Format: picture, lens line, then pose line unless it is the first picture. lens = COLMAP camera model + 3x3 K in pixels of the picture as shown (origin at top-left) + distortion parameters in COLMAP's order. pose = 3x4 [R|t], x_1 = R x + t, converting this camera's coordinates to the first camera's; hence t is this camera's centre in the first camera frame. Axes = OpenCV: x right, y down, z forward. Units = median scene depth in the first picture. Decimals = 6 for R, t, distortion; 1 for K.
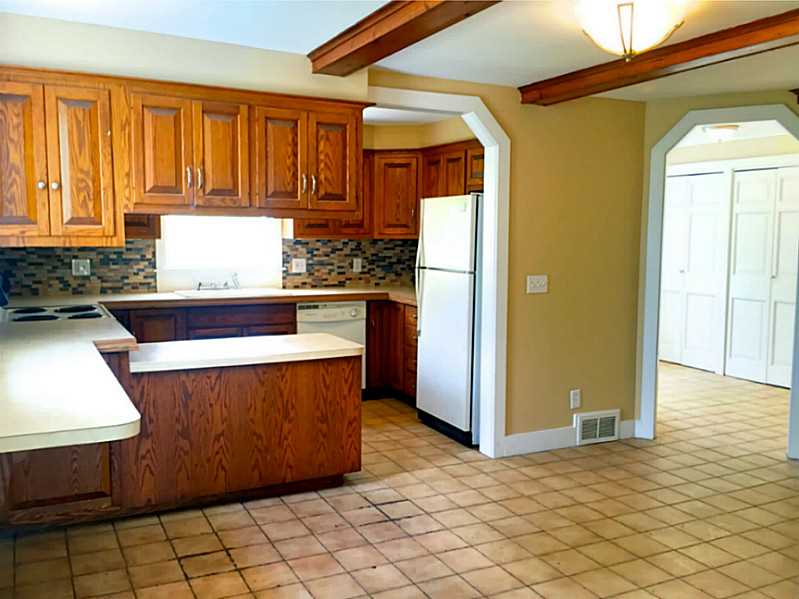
lens RADIAL K [[688.5, 0, 399.5], [0, 688.5, 299.5], [0, 0, 1]] dist [0.008140, 0.003236]
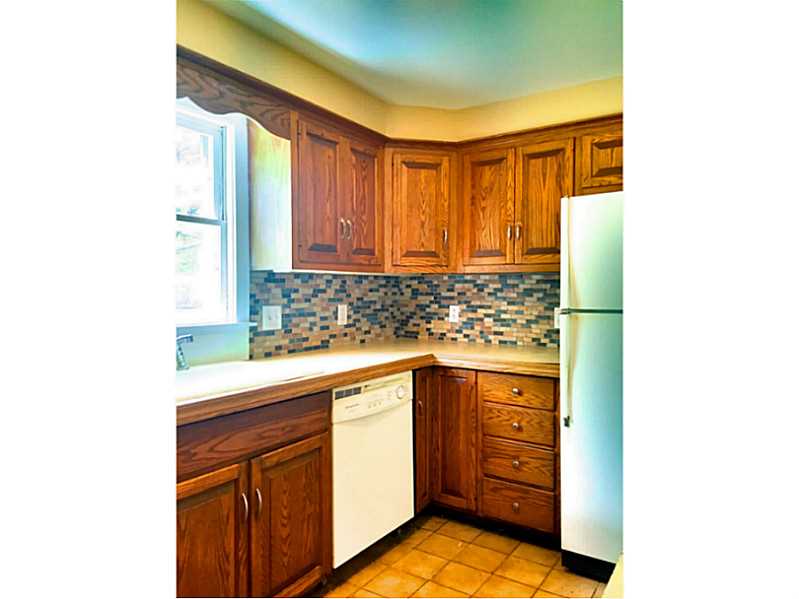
lens RADIAL K [[503.8, 0, 399.5], [0, 503.8, 299.5], [0, 0, 1]] dist [0.004294, 0.000656]
pose [[0.874166, -0.018817, 0.485263, -0.258384], [0.059150, 0.995935, -0.067936, -0.029162], [-0.482012, 0.088090, 0.871725, 0.569492]]
